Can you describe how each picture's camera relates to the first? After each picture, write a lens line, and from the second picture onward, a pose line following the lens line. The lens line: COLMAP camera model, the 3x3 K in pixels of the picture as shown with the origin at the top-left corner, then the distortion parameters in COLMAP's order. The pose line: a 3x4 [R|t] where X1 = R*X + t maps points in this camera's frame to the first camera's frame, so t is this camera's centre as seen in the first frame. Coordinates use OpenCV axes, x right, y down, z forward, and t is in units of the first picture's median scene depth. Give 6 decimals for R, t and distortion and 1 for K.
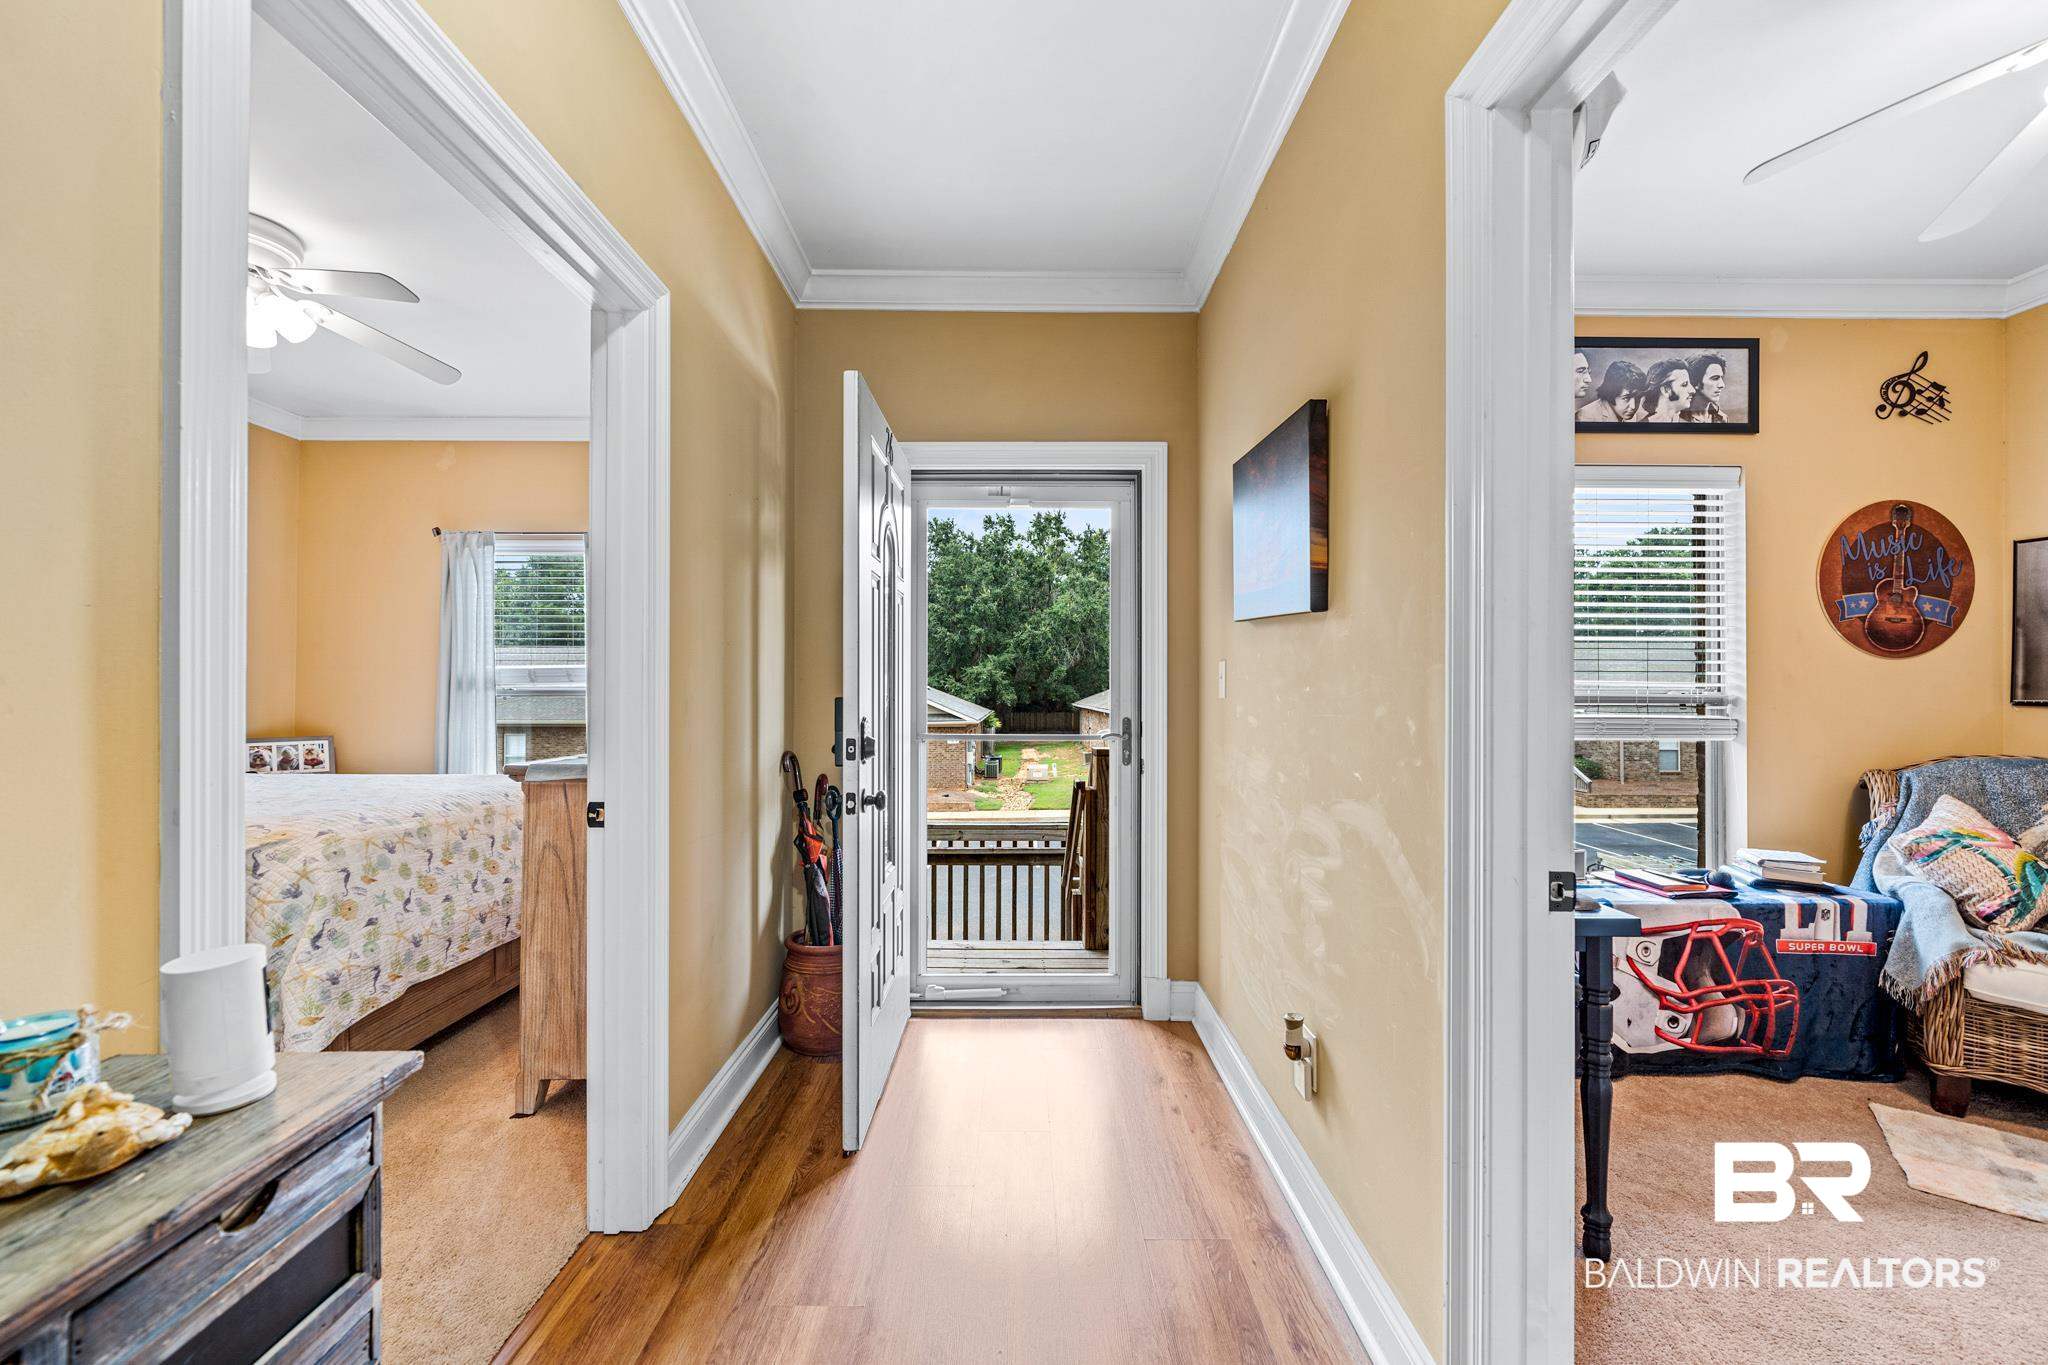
lens RADIAL K [[788.6, 0, 1031.0], [0, 788.6, 687.6], [0, 0, 1]] dist [-0.004871, 0.000281]
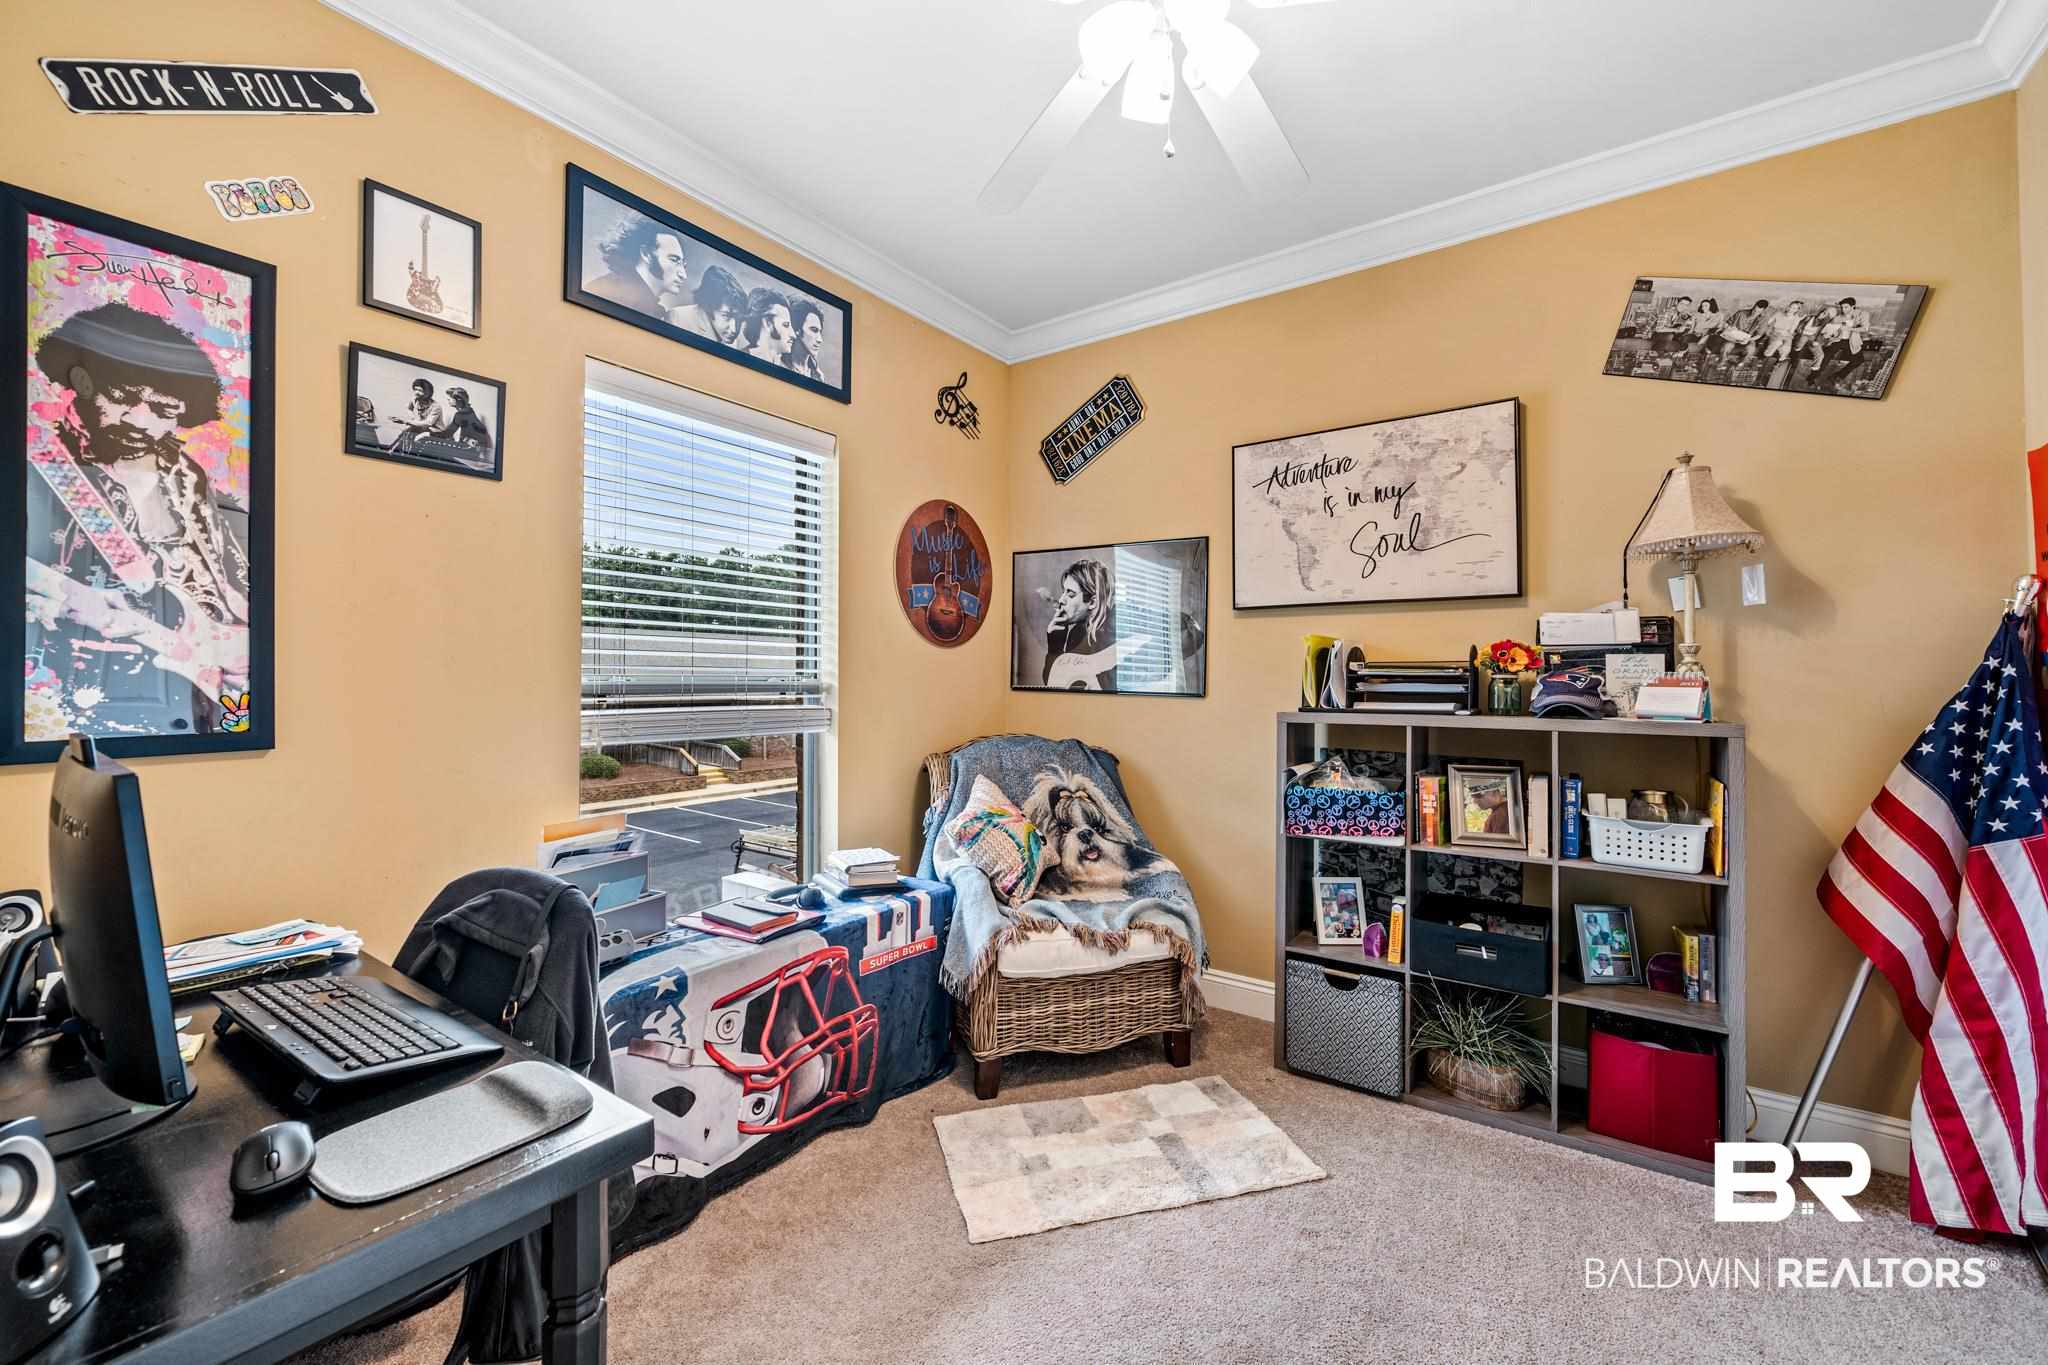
lens RADIAL K [[788.6, 0, 1030.4], [0, 788.6, 675.7], [0, 0, 1]] dist [-0.004871, 0.000281]
pose [[0.570584, 0.004401, 0.821227, 0.319042], [-0.005849, 0.999982, -0.001295, 0.002247], [-0.821218, -0.004065, 0.570600, 0.326711]]
